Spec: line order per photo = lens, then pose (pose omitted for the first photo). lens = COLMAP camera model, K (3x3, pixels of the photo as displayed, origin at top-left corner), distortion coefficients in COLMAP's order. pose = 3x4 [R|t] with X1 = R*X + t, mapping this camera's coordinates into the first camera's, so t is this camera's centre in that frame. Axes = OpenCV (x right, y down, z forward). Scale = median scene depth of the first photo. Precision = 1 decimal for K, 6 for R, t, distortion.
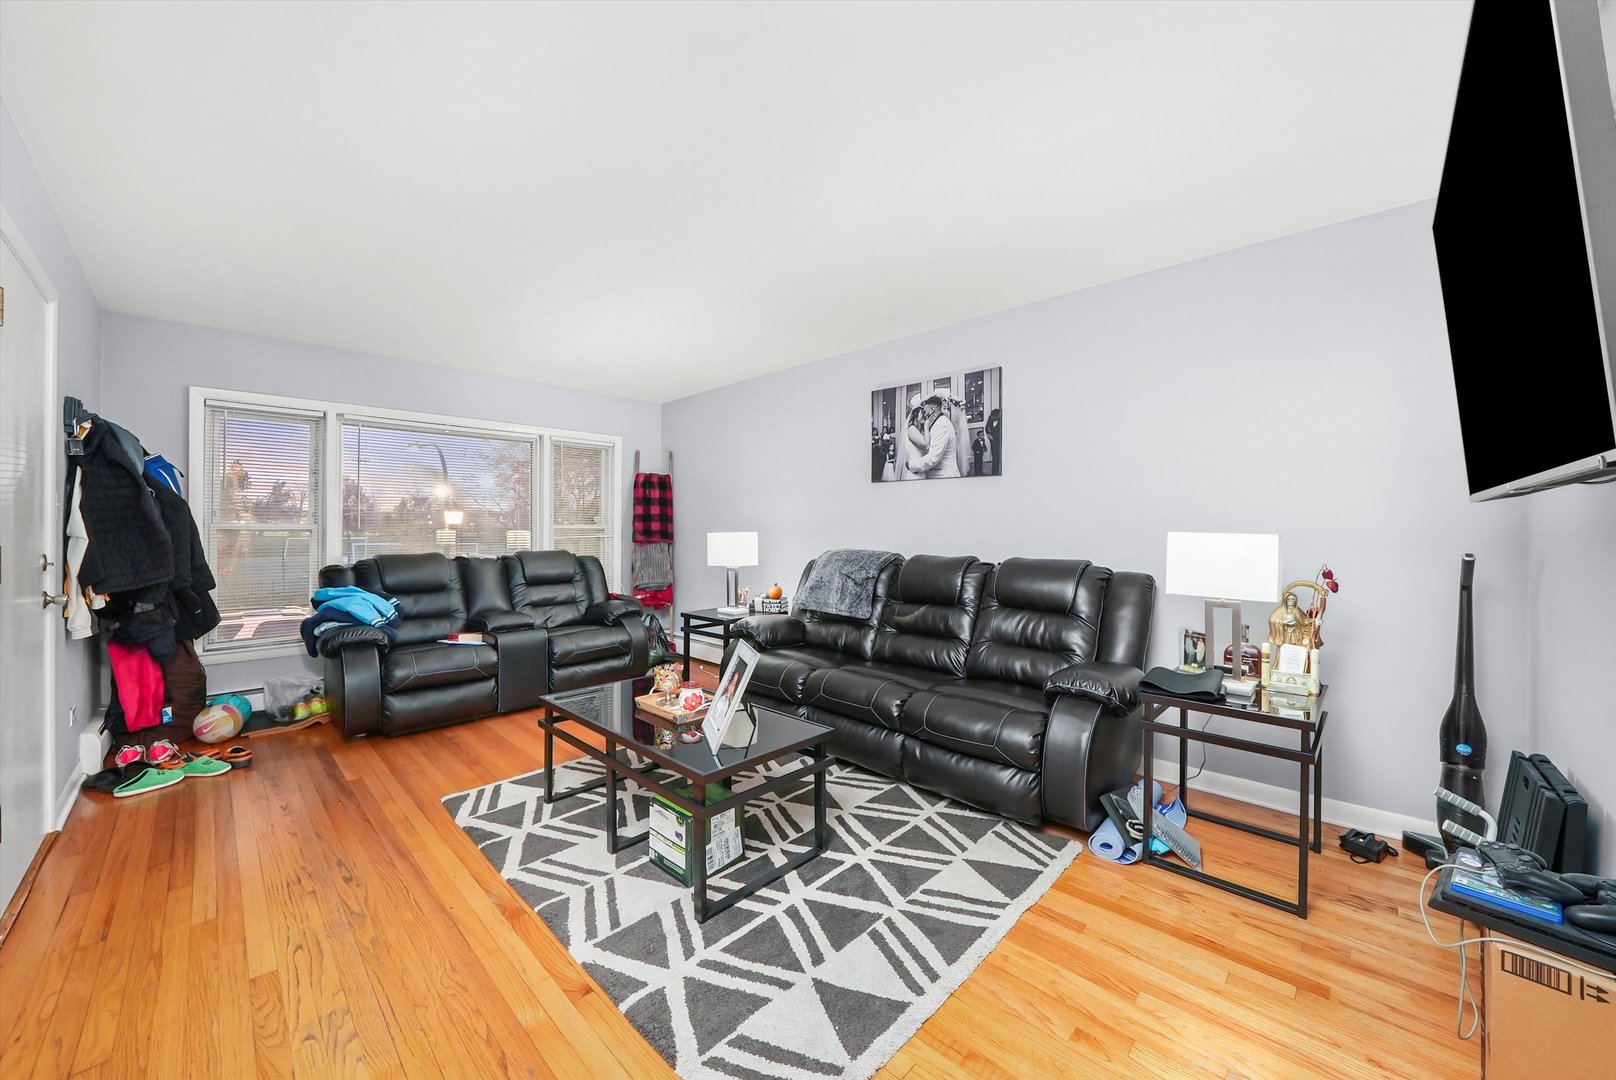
lens RADIAL K [[597.7, 0, 812.9], [0, 597.7, 534.1], [0, 0, 1]] dist [-0.017380, 0.000005]
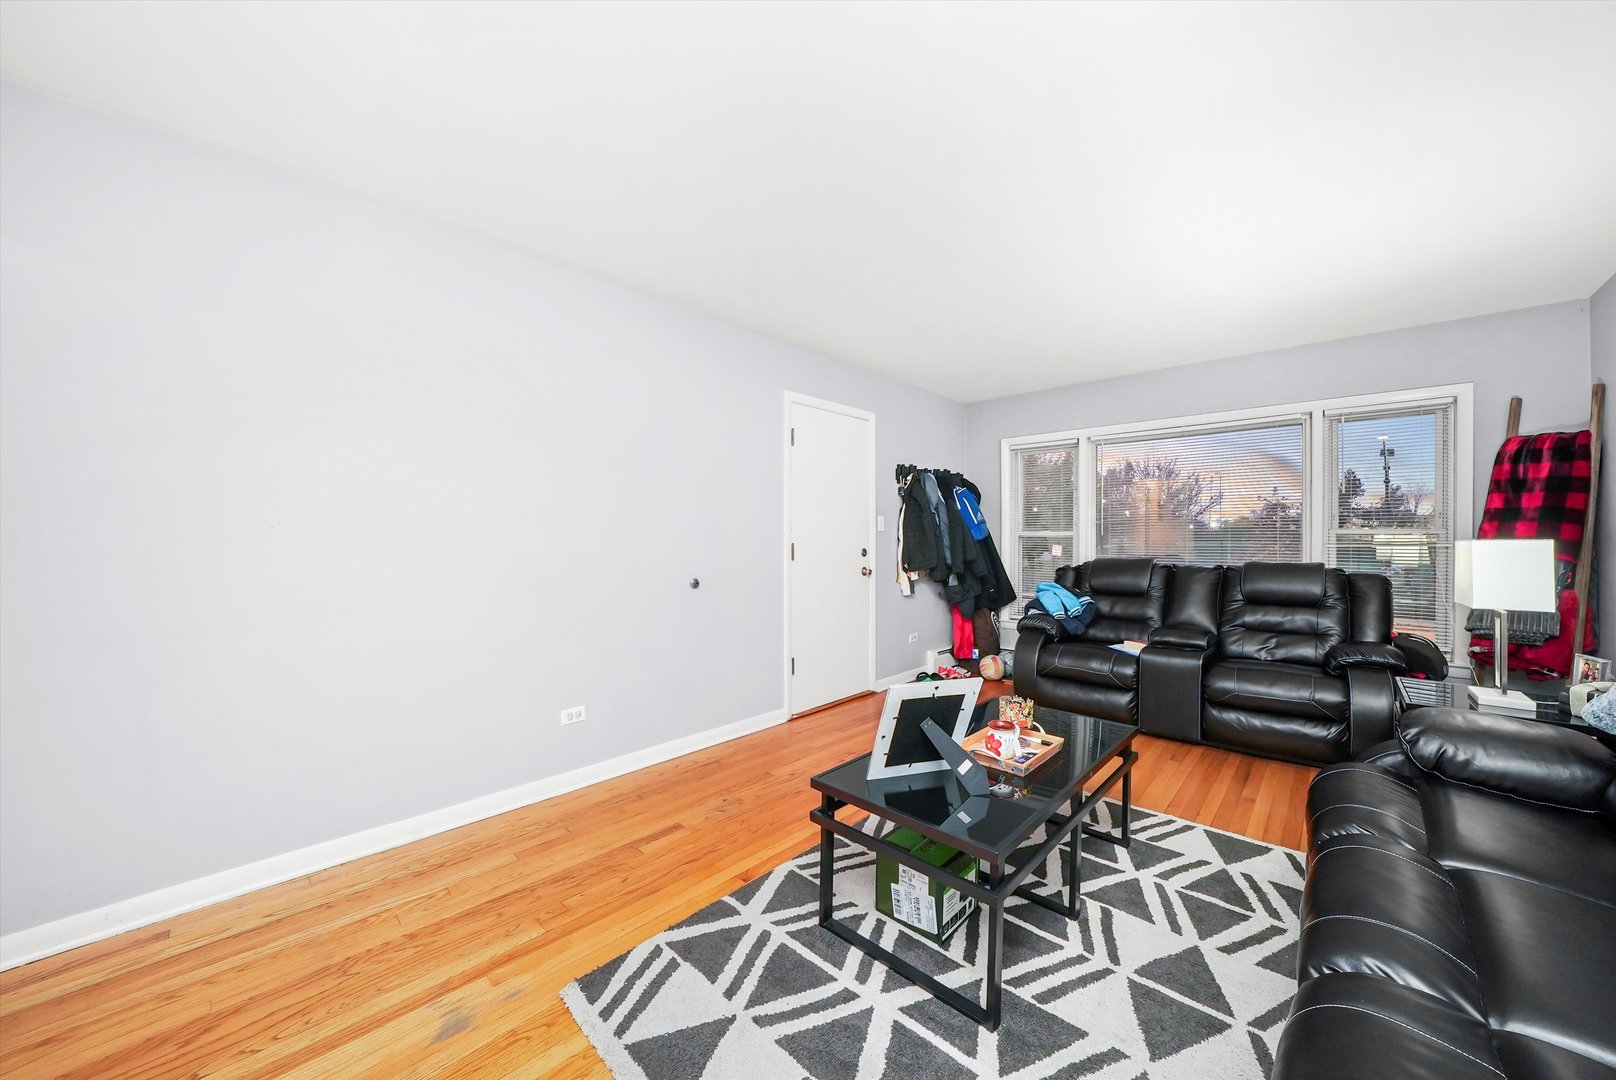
lens RADIAL K [[597.7, 0, 812.9], [0, 597.7, 534.1], [0, 0, 1]] dist [-0.017380, 0.000005]
pose [[-0.020943, -0.001195, -0.999780, 0.405731], [-0.007386, 0.999972, -0.001040, -0.004737], [0.999753, 0.007362, -0.020951, 0.493961]]
